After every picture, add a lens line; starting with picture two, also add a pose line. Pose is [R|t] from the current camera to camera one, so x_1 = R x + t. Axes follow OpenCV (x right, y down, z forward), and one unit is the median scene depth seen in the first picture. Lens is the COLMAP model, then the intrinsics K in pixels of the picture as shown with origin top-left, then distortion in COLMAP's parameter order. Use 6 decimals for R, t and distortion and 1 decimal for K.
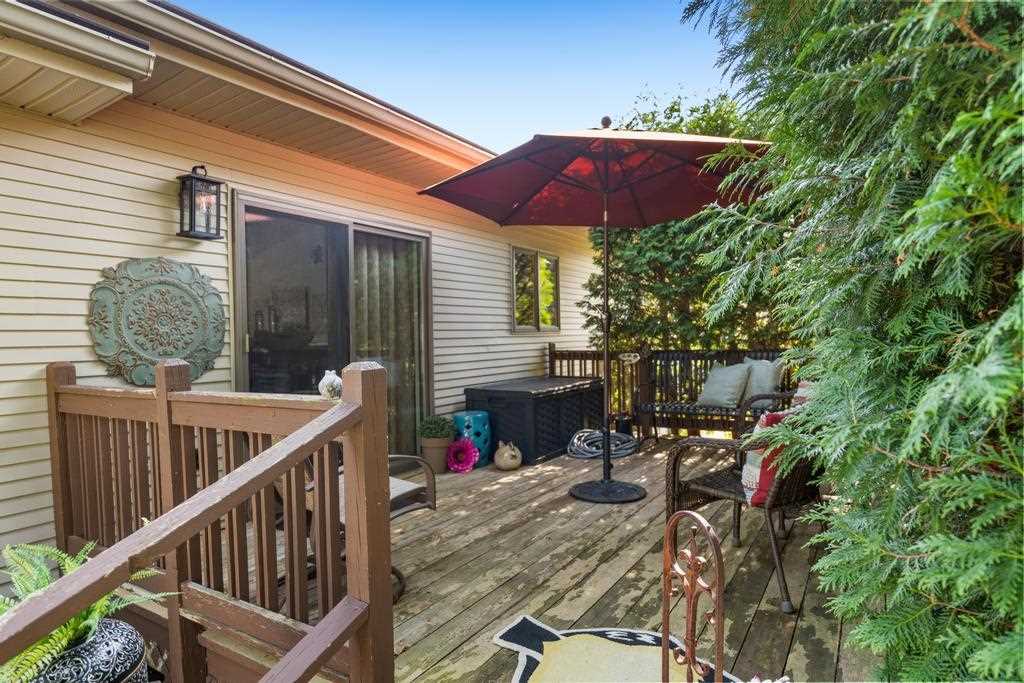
lens RADIAL K [[569.1, 0, 512.2], [0, 569.1, 340.2], [0, 0, 1]] dist [-0.003314, 0.000305]
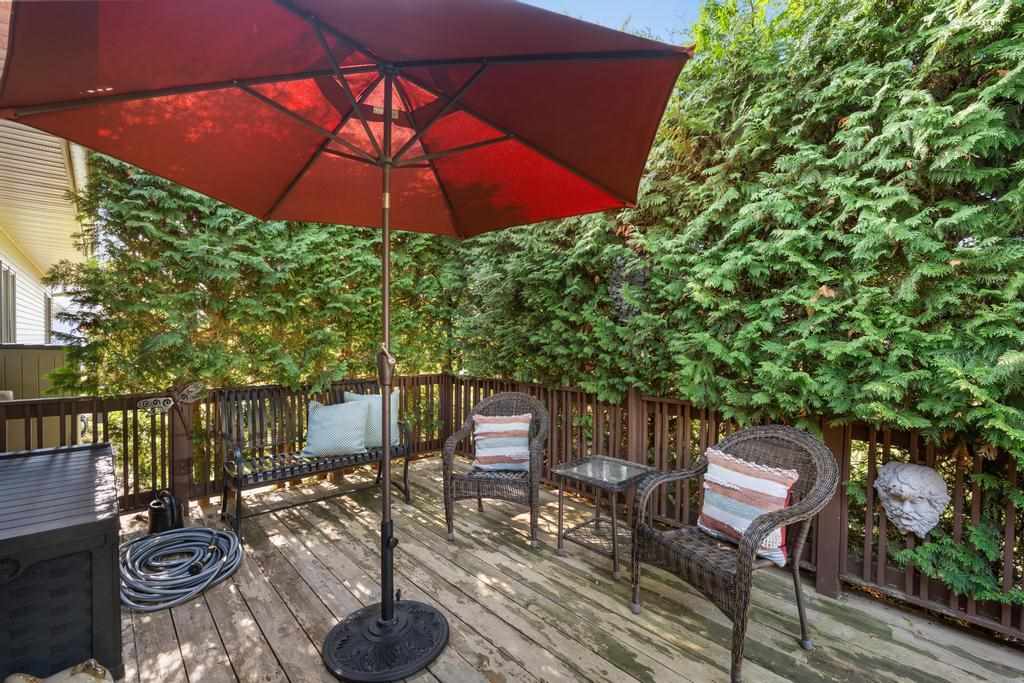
lens RADIAL K [[447.9, 0, 512.2], [0, 447.9, 344.4], [0, 0, 1]] dist [-0.006402, 0.001184]
pose [[0.252668, 0.008468, 0.967516, -0.236239], [-0.007572, 0.999948, -0.006774, -0.048442], [-0.967523, -0.005614, 0.252719, 0.625371]]
